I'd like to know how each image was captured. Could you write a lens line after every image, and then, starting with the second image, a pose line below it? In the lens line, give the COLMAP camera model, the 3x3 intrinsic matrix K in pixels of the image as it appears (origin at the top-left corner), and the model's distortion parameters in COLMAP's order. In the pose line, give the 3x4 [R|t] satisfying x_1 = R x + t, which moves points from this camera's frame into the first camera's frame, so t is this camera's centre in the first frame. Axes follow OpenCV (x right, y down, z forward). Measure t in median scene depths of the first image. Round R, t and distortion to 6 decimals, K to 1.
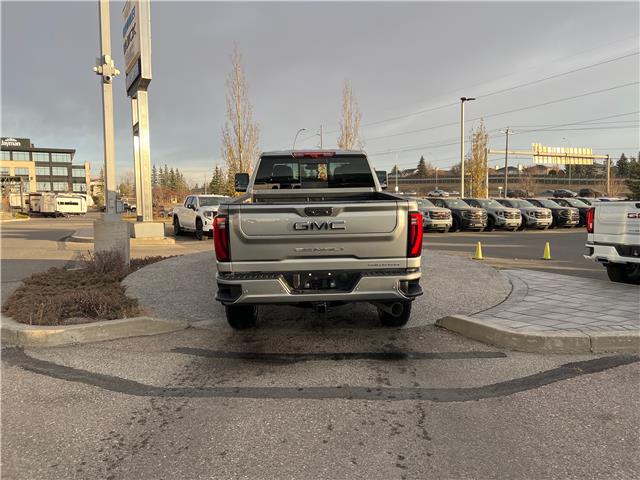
lens RADIAL K [[482.9, 0, 320.0], [0, 482.9, 240.0], [0, 0, 1]] dist [0.059158, -0.064832]
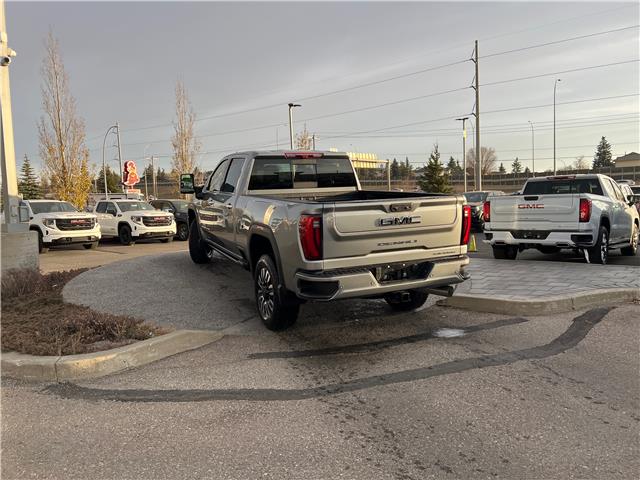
lens RADIAL K [[482.9, 0, 320.0], [0, 482.9, 240.0], [0, 0, 1]] dist [0.059158, -0.064832]
pose [[0.916808, -0.055832, 0.395407, -0.527403], [0.057528, 0.998315, 0.007576, -0.003849], [-0.395163, 0.015801, 0.918475, 0.063123]]
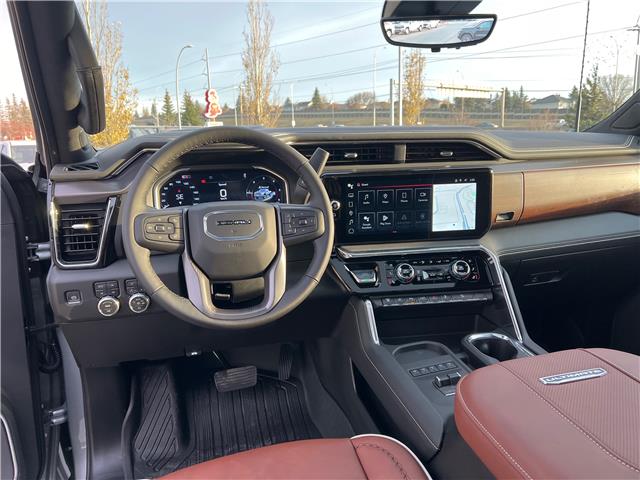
lens RADIAL K [[482.9, 0, 320.0], [0, 482.9, 240.0], [0, 0, 1]] dist [0.059158, -0.064832]
pose [[0.974663, -0.056015, 0.216551, -0.136748], [0.027084, 0.990567, 0.134329, -0.200525], [-0.222032, -0.125060, 0.966986, 1.517822]]
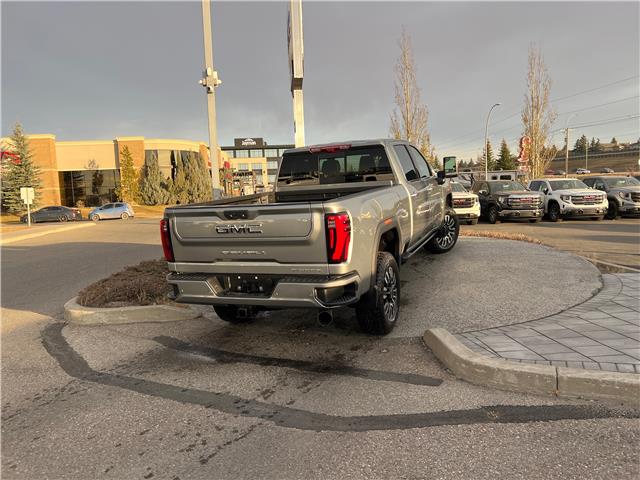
lens RADIAL K [[481.2, 0, 317.3], [0, 481.2, 241.6], [0, 0, 1]] dist [0.056683, -0.061266]
pose [[0.904148, 0.014819, -0.426962, 0.497746], [0.000894, 0.999330, 0.036578, -0.035016], [0.427218, -0.033453, 0.903530, 0.152513]]
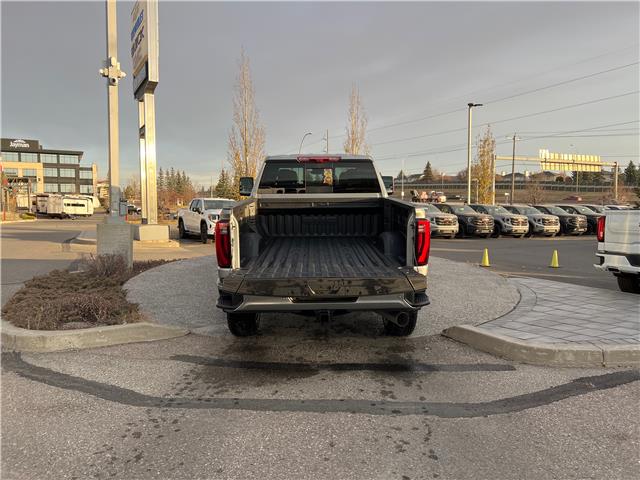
lens RADIAL K [[482.9, 0, 320.0], [0, 482.9, 240.0], [0, 0, 1]] dist [0.059158, -0.064832]
pose [[0.999871, 0.011986, -0.010706, 0.001856], [-0.012078, 0.999891, -0.008536, -0.004785], [0.010603, 0.008664, 0.999906, 0.023835]]
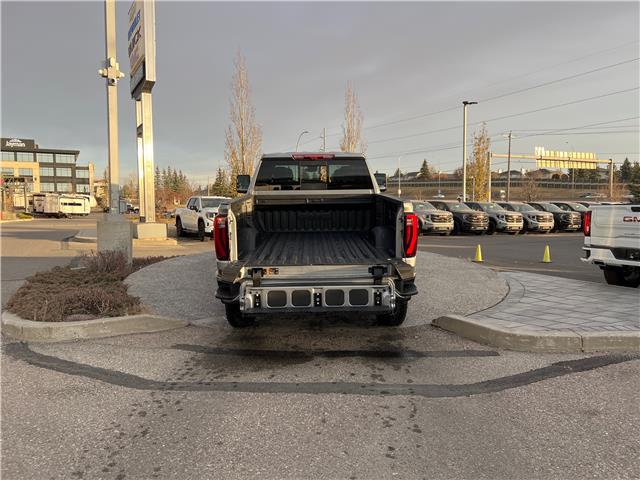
lens RADIAL K [[482.9, 0, 320.0], [0, 482.9, 240.0], [0, 0, 1]] dist [0.059158, -0.064832]
pose [[0.999961, 0.007208, -0.005084, 0.009588], [-0.007235, 0.999960, -0.005320, 0.005182], [0.005046, 0.005357, 0.999973, -0.022228]]
